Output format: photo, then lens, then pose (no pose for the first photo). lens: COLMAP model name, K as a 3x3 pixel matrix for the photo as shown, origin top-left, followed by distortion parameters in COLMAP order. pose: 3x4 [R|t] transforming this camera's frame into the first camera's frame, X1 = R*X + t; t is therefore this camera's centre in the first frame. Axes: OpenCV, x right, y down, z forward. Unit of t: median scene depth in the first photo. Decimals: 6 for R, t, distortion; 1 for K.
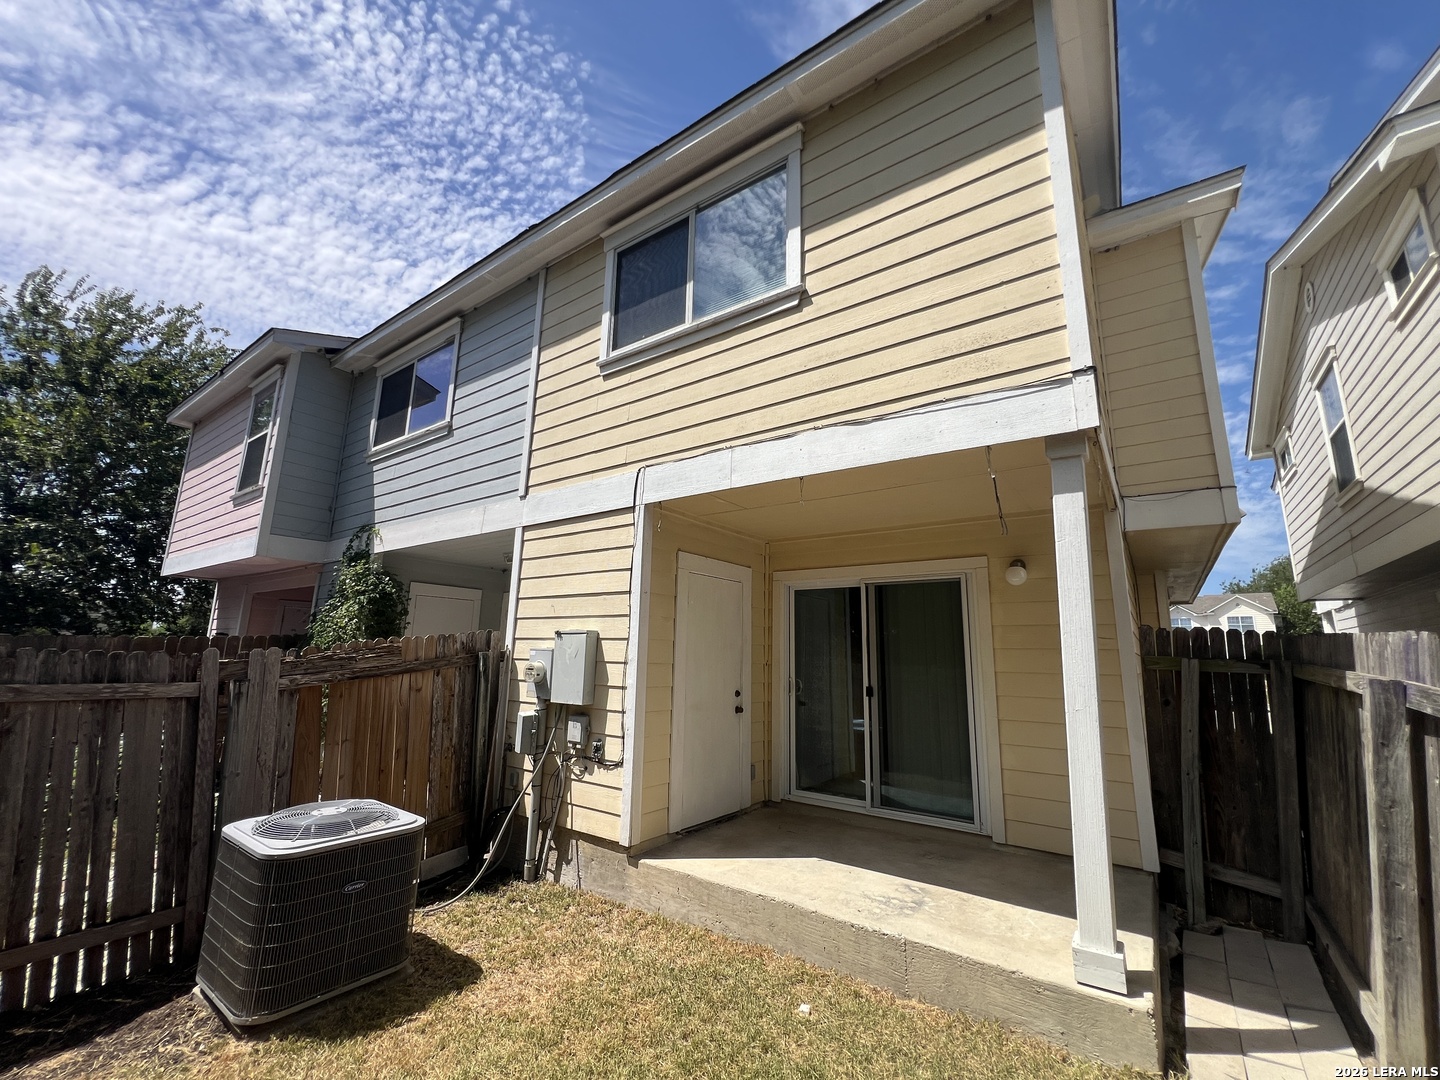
lens RADIAL K [[580.3, 0, 723.1], [0, 580.3, 538.8], [0, 0, 1]] dist [-0.008639, -0.000351]
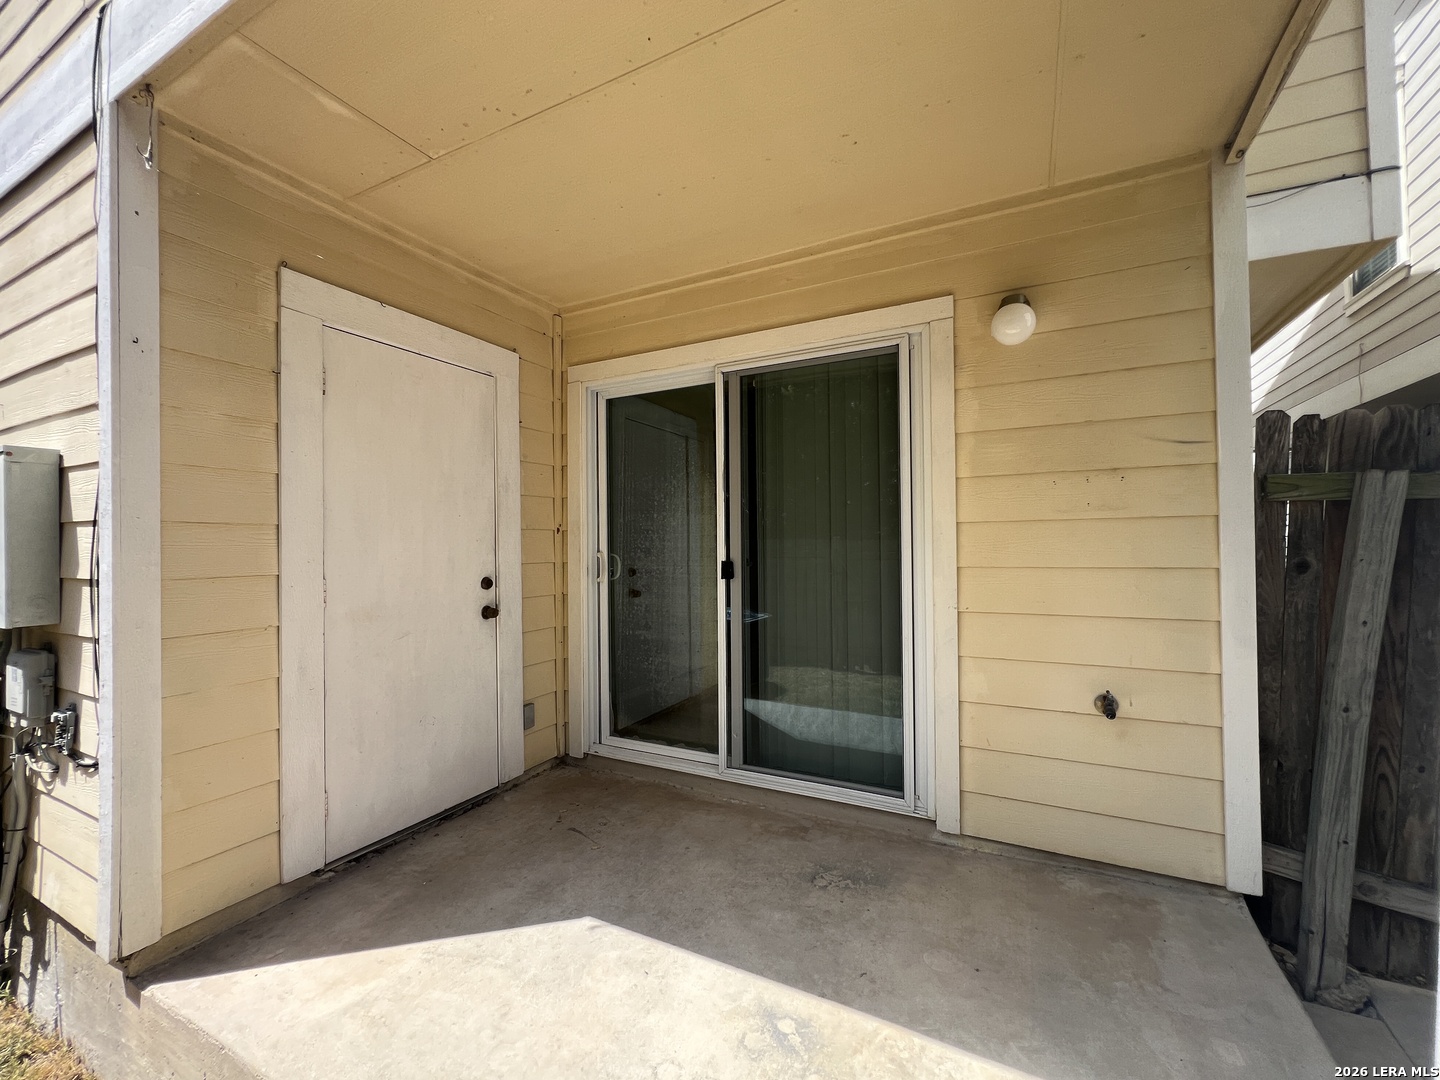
lens RADIAL K [[580.3, 0, 721.9], [0, 580.3, 536.5], [0, 0, 1]] dist [-0.008639, -0.000351]
pose [[0.987858, -0.031216, 0.152189, 0.185705], [0.001830, 0.981877, 0.189512, 0.144680], [-0.155347, -0.186933, 0.970012, 0.532889]]
